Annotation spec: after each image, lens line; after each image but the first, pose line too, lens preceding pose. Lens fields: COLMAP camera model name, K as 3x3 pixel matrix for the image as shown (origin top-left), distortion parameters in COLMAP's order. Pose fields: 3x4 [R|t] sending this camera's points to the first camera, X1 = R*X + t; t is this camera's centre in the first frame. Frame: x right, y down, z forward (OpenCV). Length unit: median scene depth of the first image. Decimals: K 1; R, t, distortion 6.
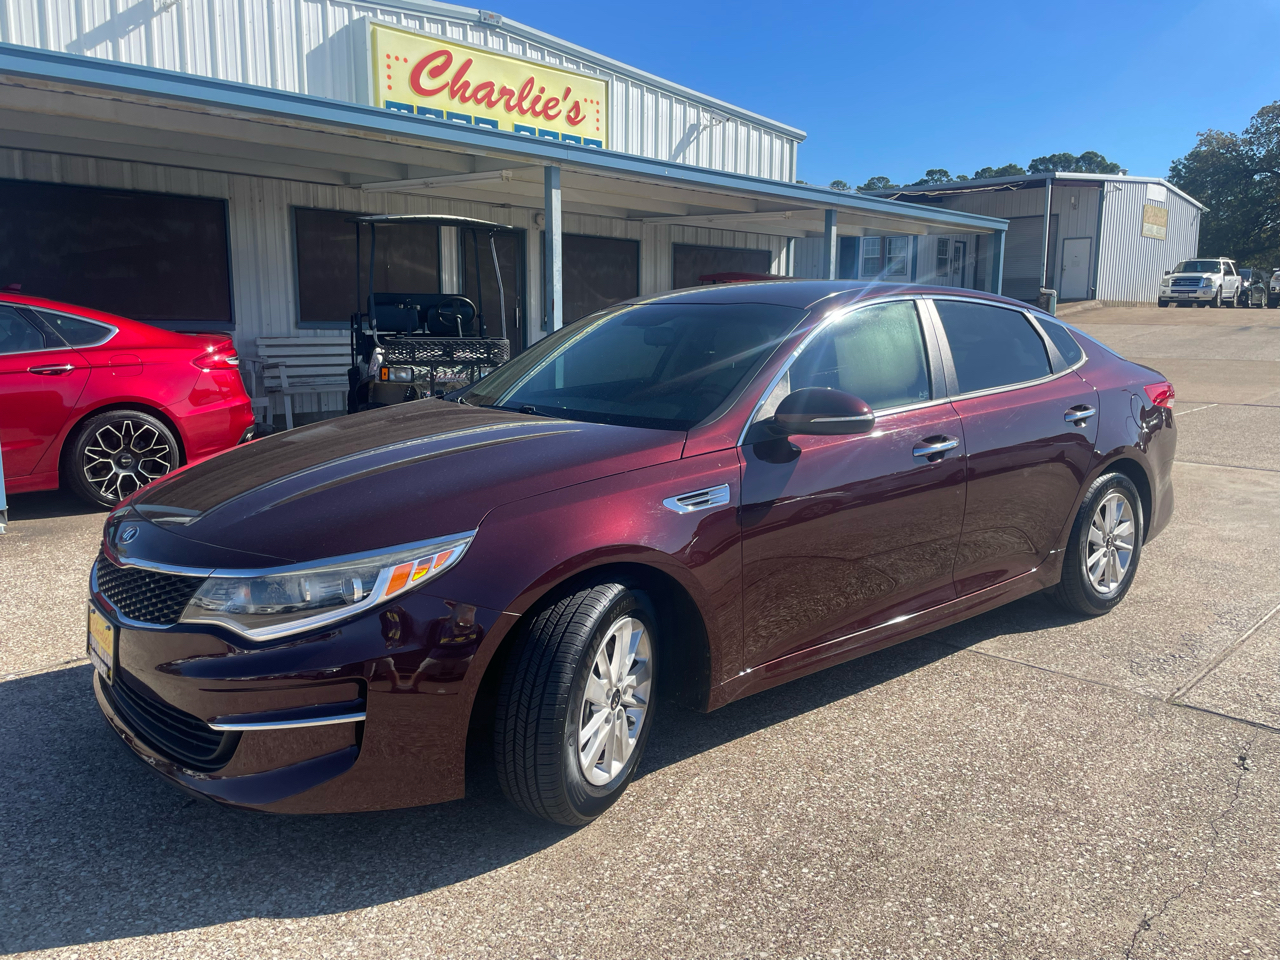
lens RADIAL K [[973.0, 0, 647.9], [0, 973.0, 465.4], [0, 0, 1]] dist [0.087069, -0.116582]
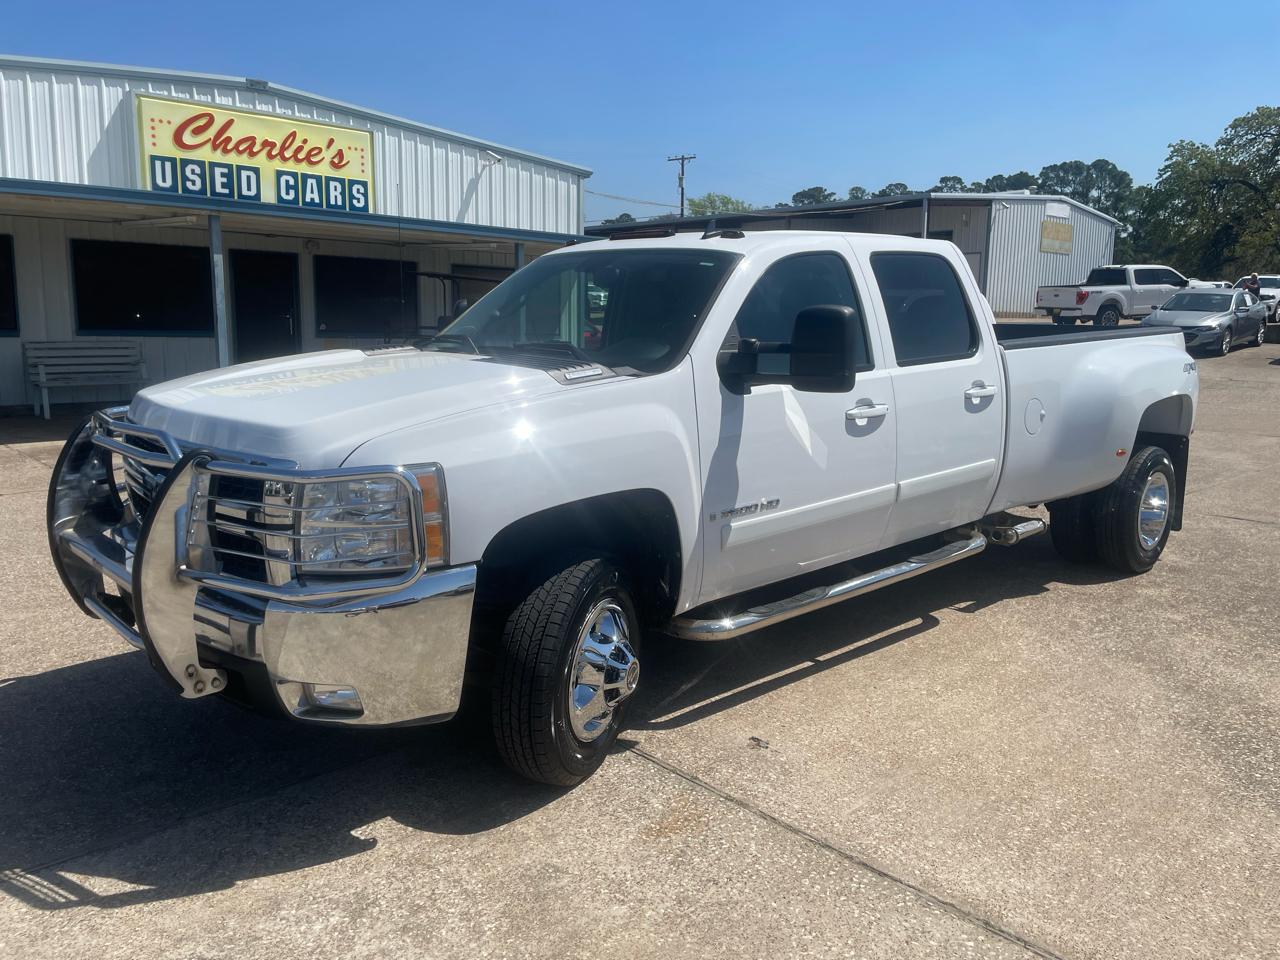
lens RADIAL K [[973.0, 0, 644.0], [0, 973.0, 468.8], [0, 0, 1]] dist [0.087069, -0.116582]
pose [[0.999296, 0.011682, -0.035654, 0.370707], [-0.011717, 0.999931, -0.000775, 0.021438], [0.035642, 0.001192, 0.999364, -0.213281]]
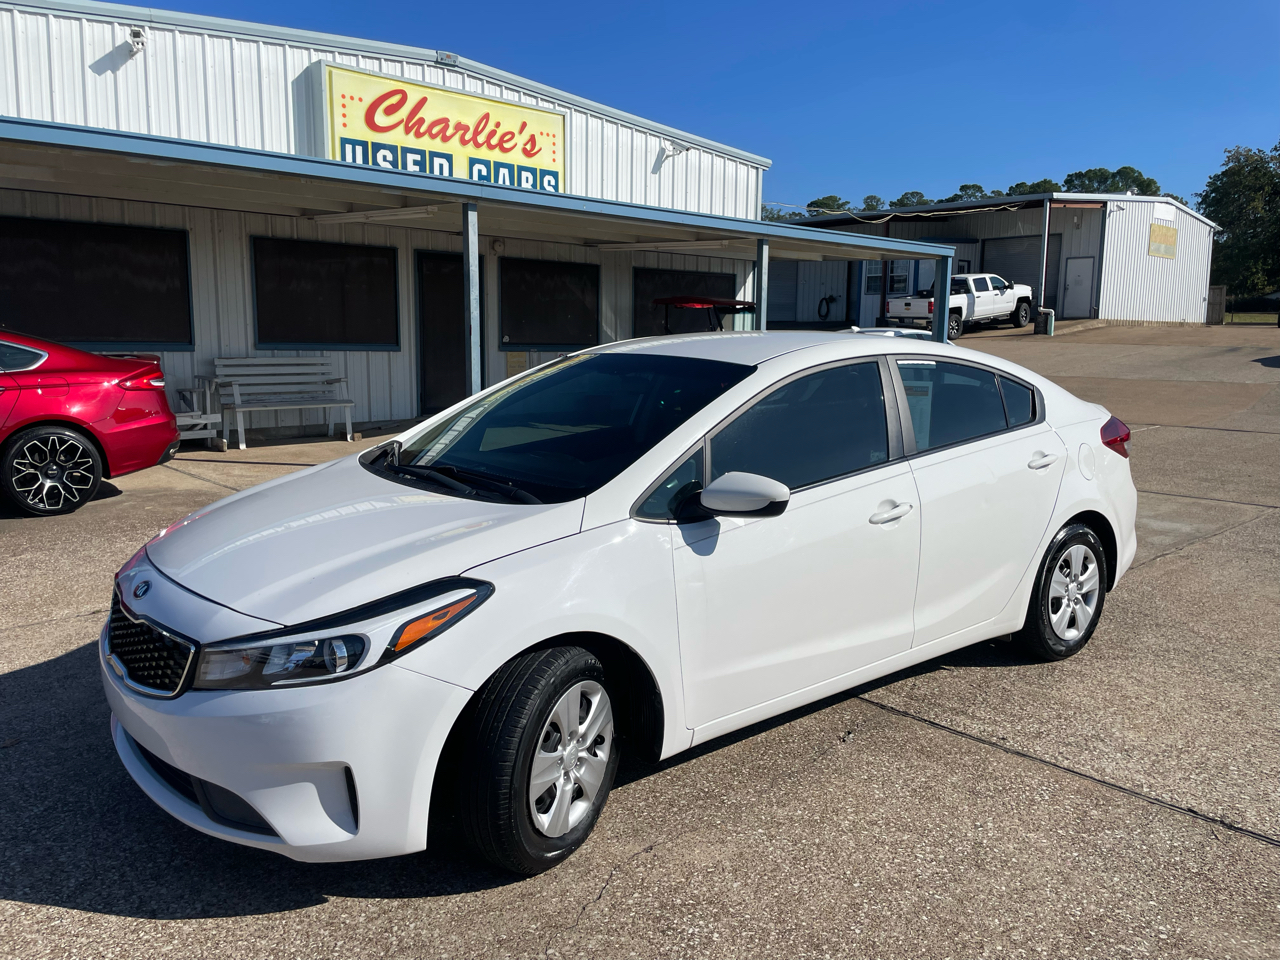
lens RADIAL K [[973.0, 0, 645.9], [0, 973.0, 470.3], [0, 0, 1]] dist [0.087069, -0.116582]
pose [[0.999276, 0.009582, -0.036827, 0.096649], [-0.009919, 0.999911, -0.008978, -0.001953], [0.036737, 0.009337, 0.999281, -0.048248]]
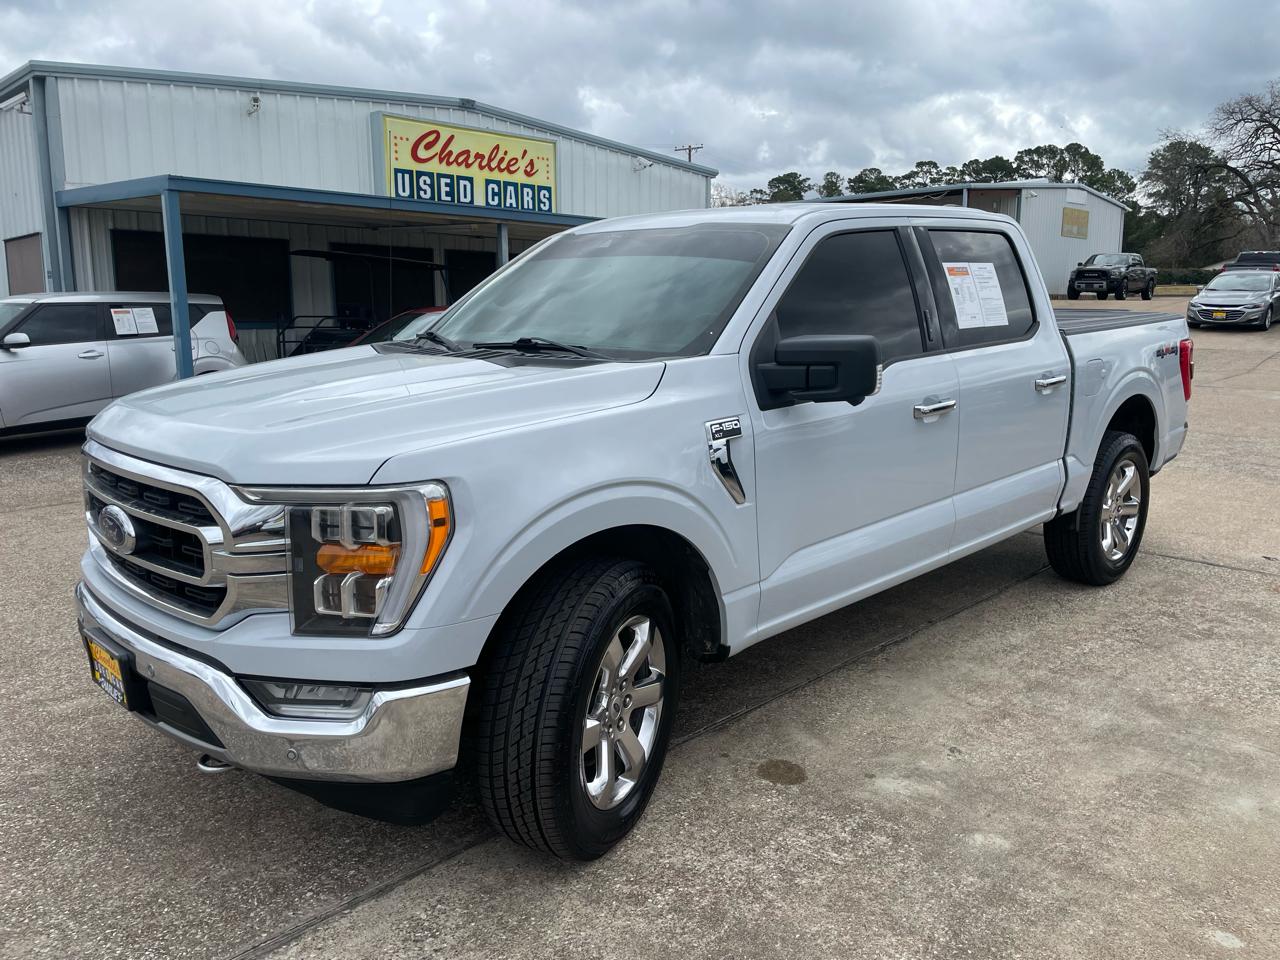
lens RADIAL K [[973.0, 0, 644.2], [0, 973.0, 473.5], [0, 0, 1]] dist [0.087069, -0.116582]
pose [[0.999962, -0.007068, -0.005015, 0.094152], [0.007150, 0.999839, 0.016472, 0.050779], [0.004897, -0.016507, 0.999852, -0.402189]]
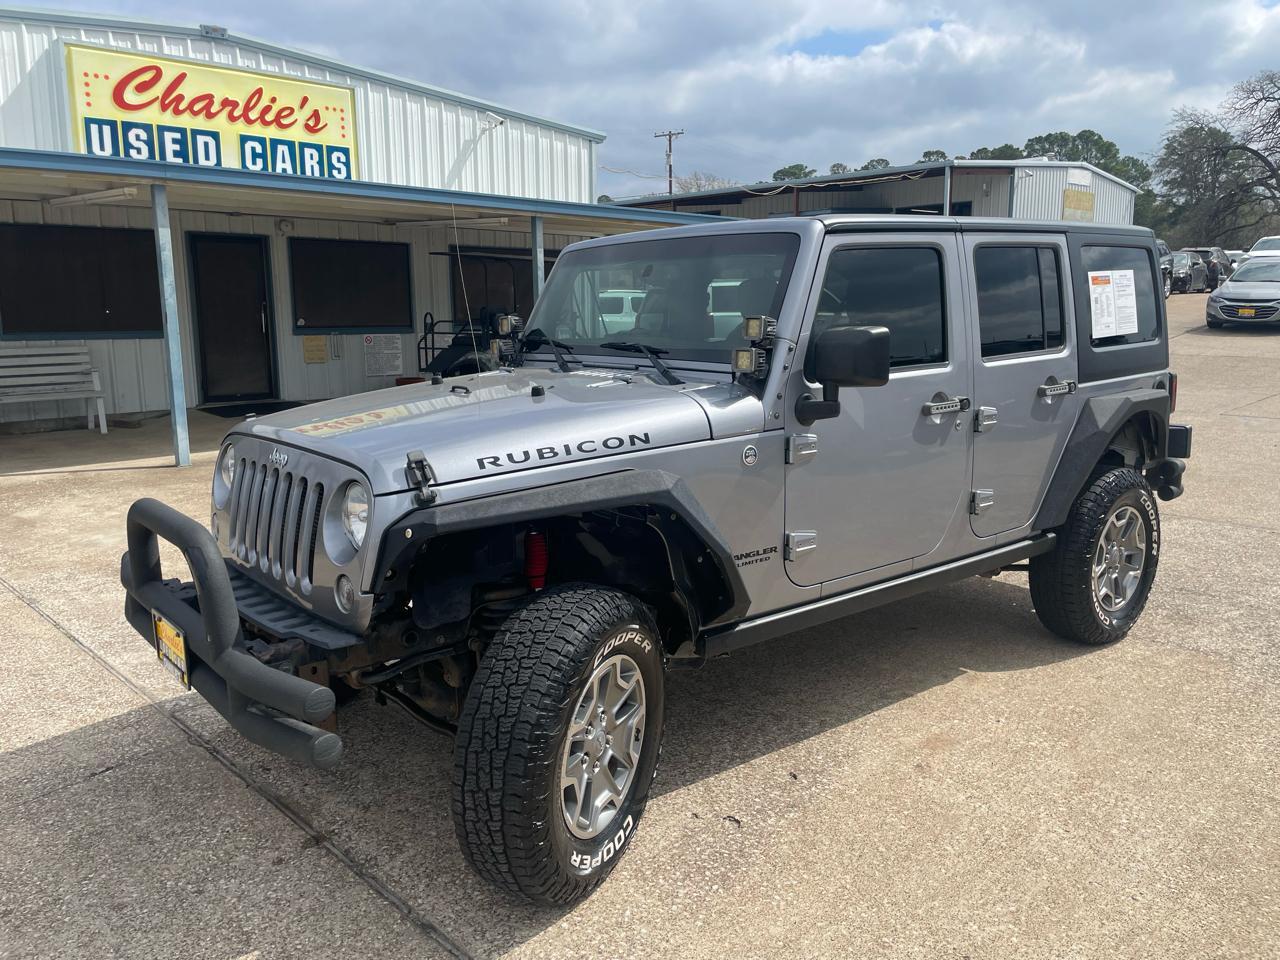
lens RADIAL K [[973.0, 0, 639.5], [0, 973.0, 469.8], [0, 0, 1]] dist [0.087069, -0.116582]
pose [[0.999683, -0.011074, -0.022595, 0.297962], [0.011468, 0.999783, 0.017376, -0.012290], [0.022398, -0.017629, 0.999594, -0.021213]]
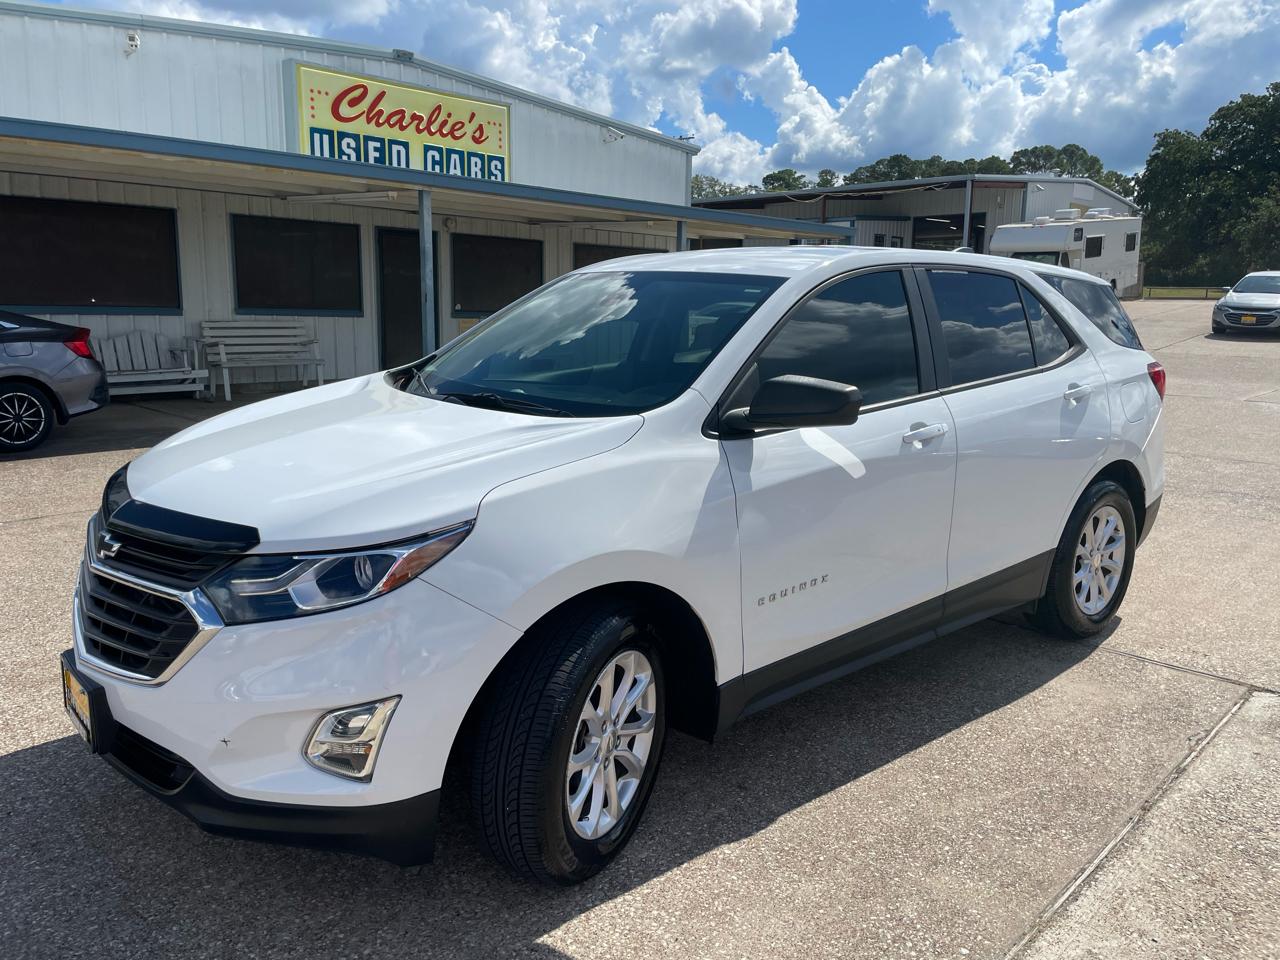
lens RADIAL K [[973.0, 0, 646.5], [0, 973.0, 466.8], [0, 0, 1]] dist [0.087069, -0.116582]
pose [[0.999941, 0.008772, 0.006373, 0.130464], [-0.008864, 0.999855, 0.014566, 0.024854], [-0.006244, -0.014622, 0.999874, -0.202621]]
